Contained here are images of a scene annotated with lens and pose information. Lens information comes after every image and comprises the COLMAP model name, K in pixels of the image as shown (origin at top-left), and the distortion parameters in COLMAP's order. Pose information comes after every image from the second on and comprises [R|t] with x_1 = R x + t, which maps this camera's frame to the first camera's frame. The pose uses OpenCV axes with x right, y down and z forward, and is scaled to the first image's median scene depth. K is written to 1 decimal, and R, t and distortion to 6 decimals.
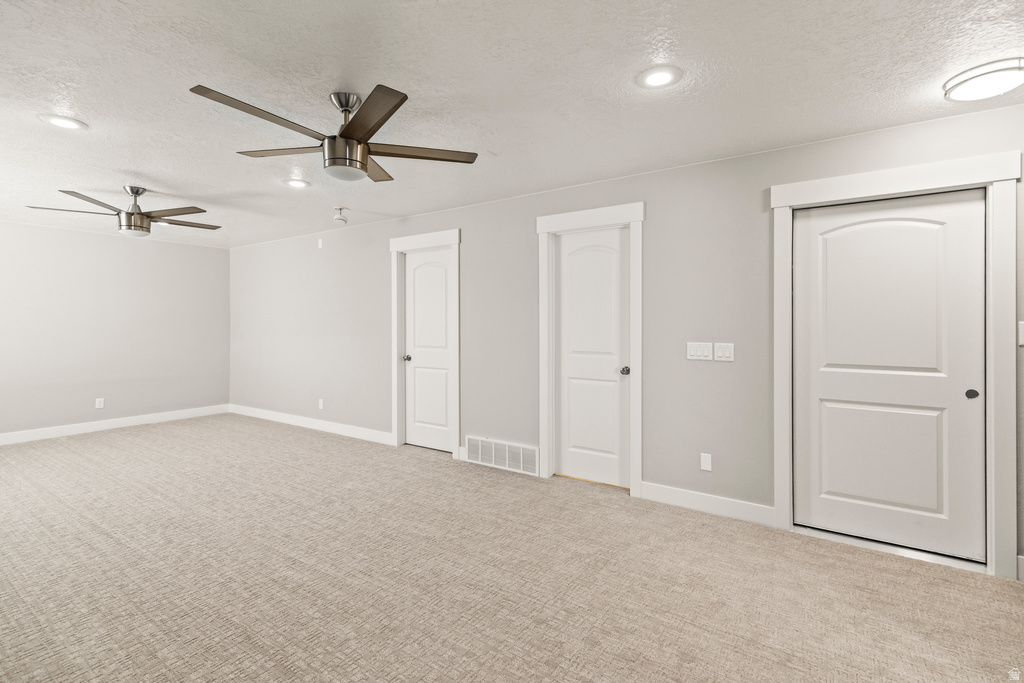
lens RADIAL K [[472.0, 0, 508.5], [0, 472.0, 318.7], [0, 0, 1]] dist [0.002393, 0.000274]
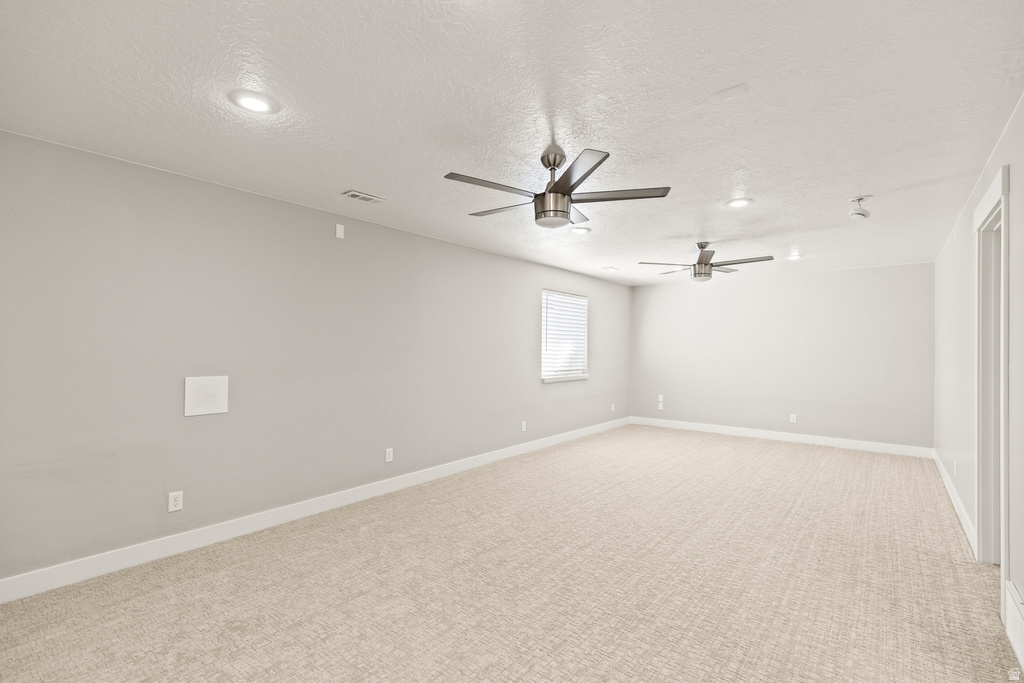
lens RADIAL K [[460.8, 0, 514.4], [0, 460.8, 348.1], [0, 0, 1]] dist [0.003697, 0.000339]
pose [[-0.053914, 0.005029, -0.998533, 0.681310], [-0.000903, 0.999987, 0.005085, 0.000848], [0.998545, 0.001175, -0.053909, 0.826936]]
